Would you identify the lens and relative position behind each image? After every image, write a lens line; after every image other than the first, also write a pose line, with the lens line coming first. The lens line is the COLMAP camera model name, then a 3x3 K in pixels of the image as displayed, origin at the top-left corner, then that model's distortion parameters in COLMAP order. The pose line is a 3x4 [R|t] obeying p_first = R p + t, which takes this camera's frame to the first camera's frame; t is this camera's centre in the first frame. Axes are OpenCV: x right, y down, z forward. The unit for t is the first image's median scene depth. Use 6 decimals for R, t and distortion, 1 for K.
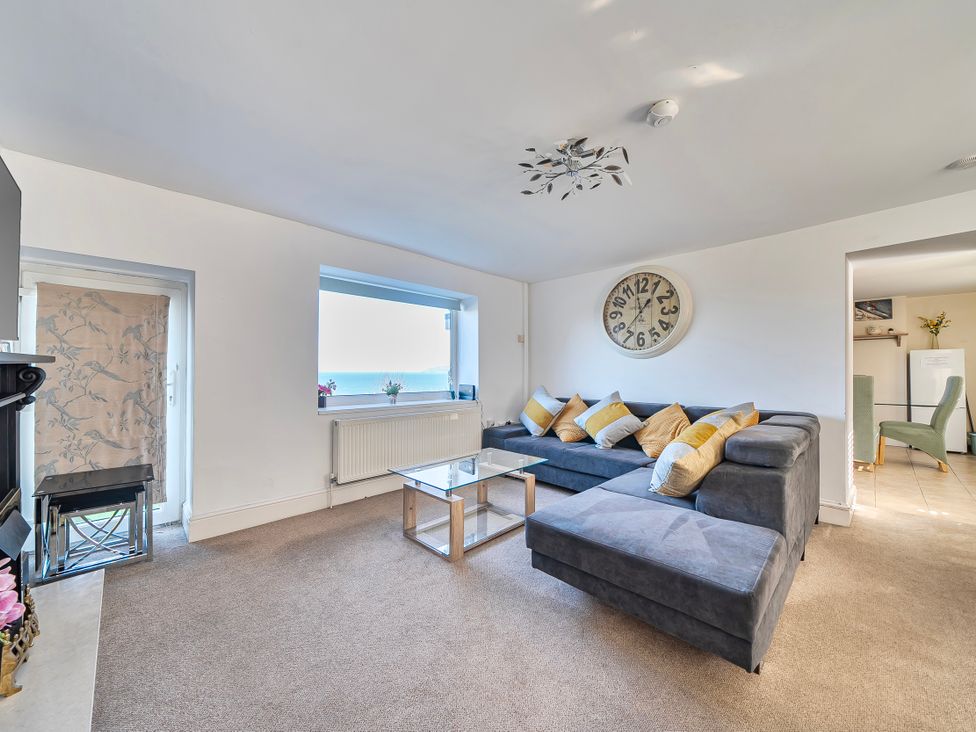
lens RADIAL K [[375.1, 0, 470.8], [0, 375.1, 366.5], [0, 0, 1]] dist [-0.002452, -0.000579]
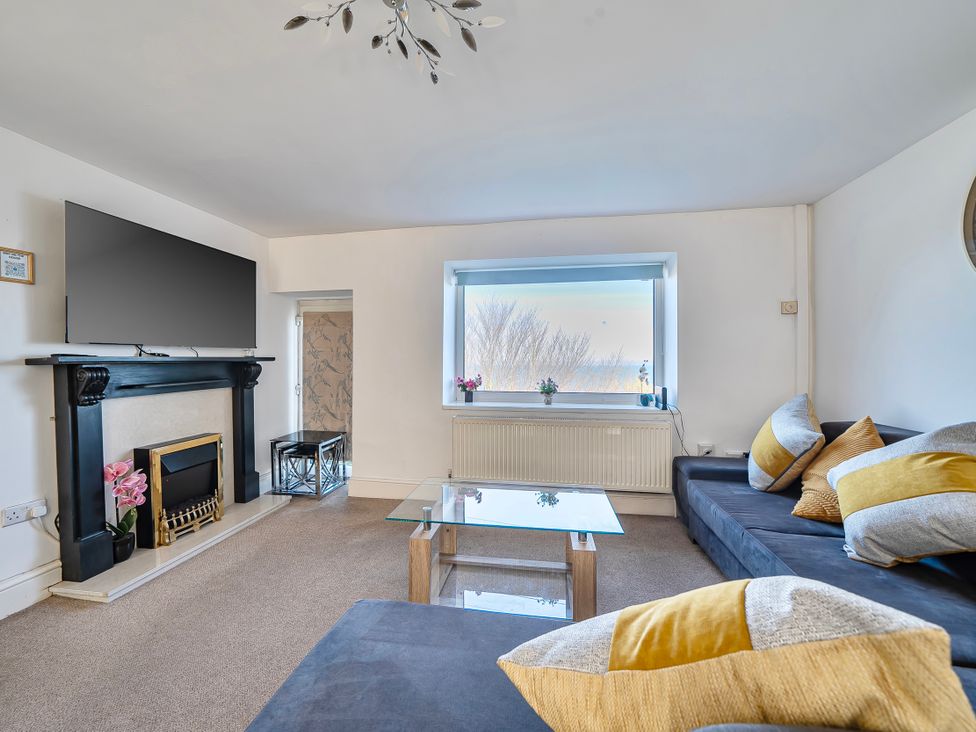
lens RADIAL K [[375.1, 0, 487.8], [0, 375.1, 360.7], [0, 0, 1]] dist [-0.002452, -0.000579]
pose [[0.599704, -0.006586, -0.800194, 0.405606], [0.010682, 0.999943, -0.000224, -0.001020], [0.800150, -0.008413, 0.599741, 0.406024]]
